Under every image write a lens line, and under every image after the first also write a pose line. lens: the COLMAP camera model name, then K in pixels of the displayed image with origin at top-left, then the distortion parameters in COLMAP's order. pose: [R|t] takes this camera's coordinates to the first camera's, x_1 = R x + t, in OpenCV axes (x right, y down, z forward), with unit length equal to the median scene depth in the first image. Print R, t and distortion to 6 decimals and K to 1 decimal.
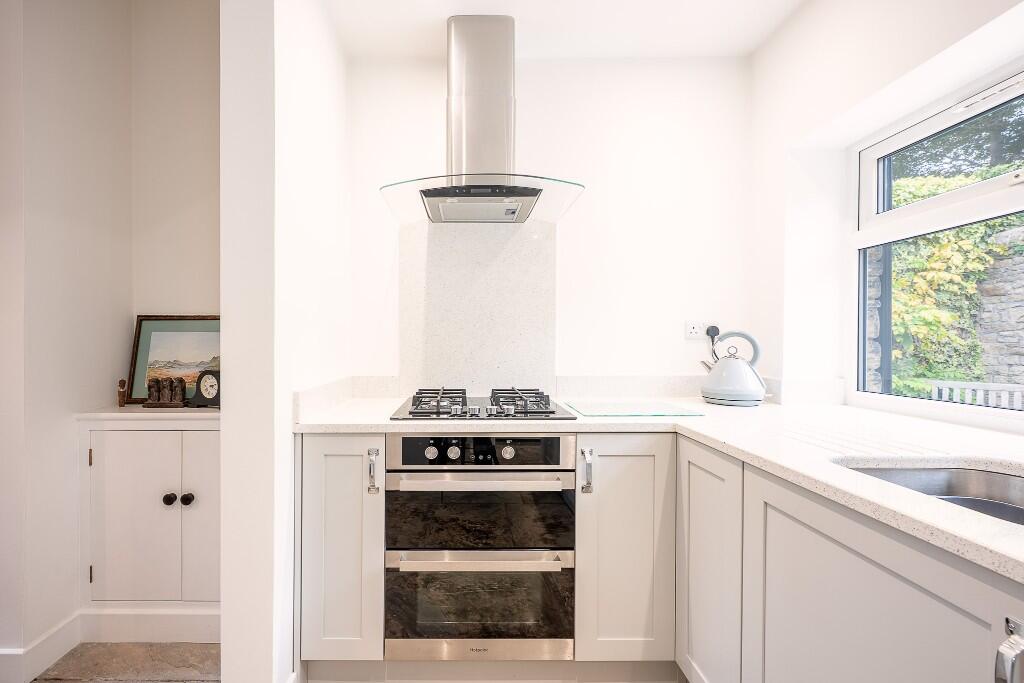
lens RADIAL K [[437.3, 0, 479.9], [0, 437.3, 342.5], [0, 0, 1]] dist [0.001659, 0.000208]
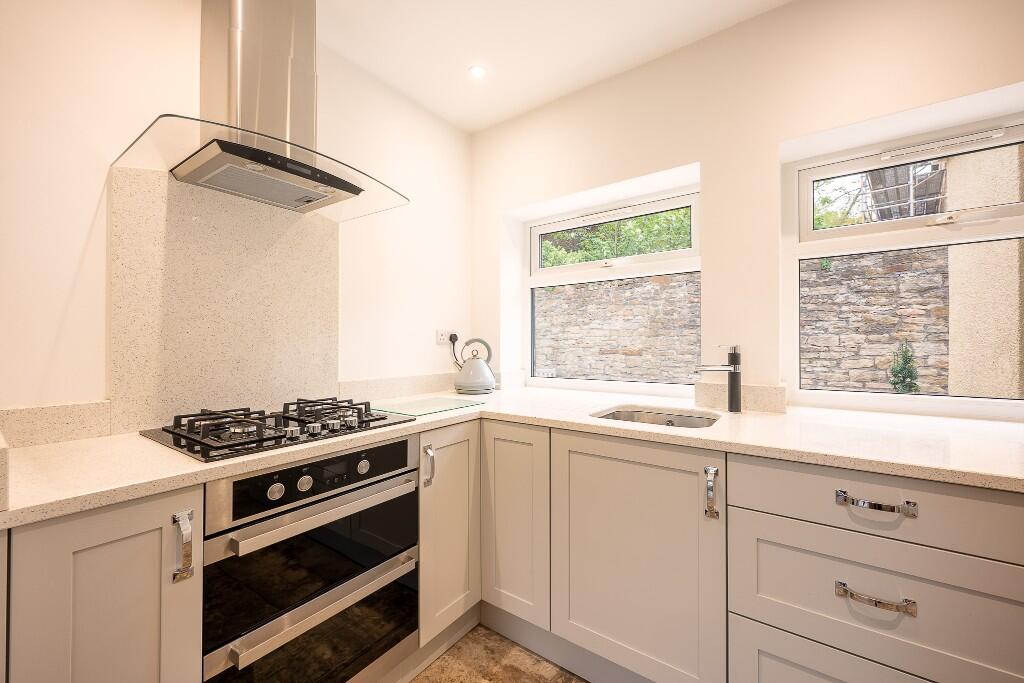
lens RADIAL K [[409.2, 0, 512.0], [0, 409.2, 341.5], [0, 0, 1]] dist [-0.002798, -0.000227]
pose [[0.567652, 0.005779, 0.823248, -0.404201], [0.002178, 0.999961, -0.008521, -0.005112], [-0.823266, 0.006630, 0.567617, 0.211494]]
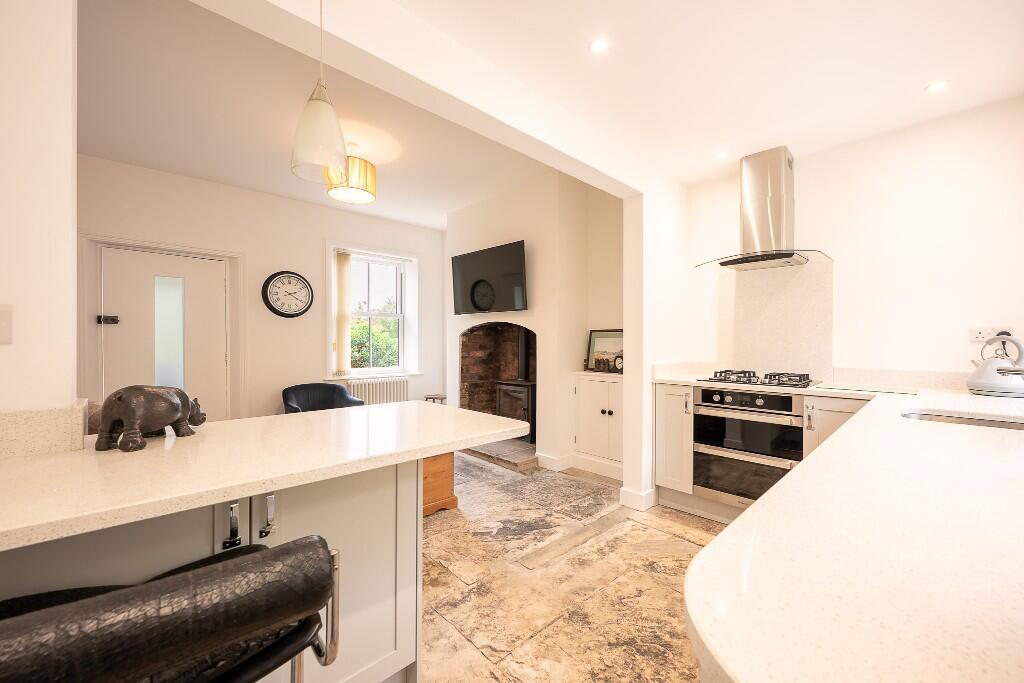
lens RADIAL K [[409.2, 0, 512.0], [0, 409.2, 341.5], [0, 0, 1]] dist [-0.002798, -0.000227]
pose [[0.700070, 0.003069, -0.714068, 0.499477], [-0.004947, 0.999988, -0.000551, -0.004101], [0.714057, 0.003918, 0.700076, -0.871290]]
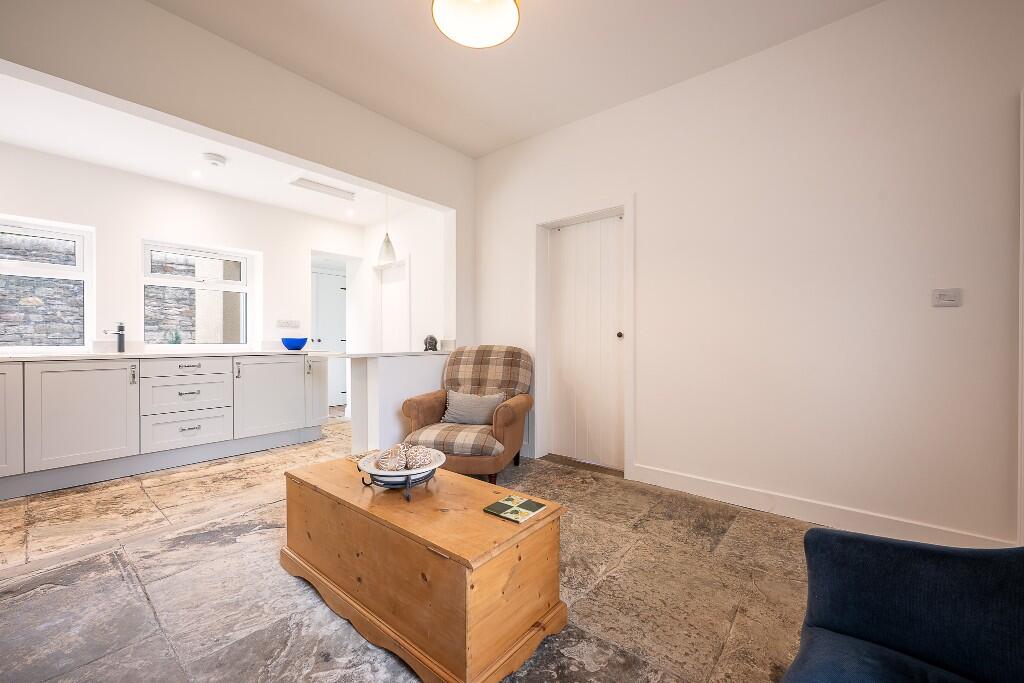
lens RADIAL K [[409.2, 0, 512.0], [0, 409.2, 341.5], [0, 0, 1]] dist [-0.002798, -0.000227]
pose [[-0.783932, 0.003422, 0.620837, -2.196591], [0.006257, 0.999978, 0.002389, 0.105058], [-0.620815, 0.005757, -0.783936, 0.727092]]
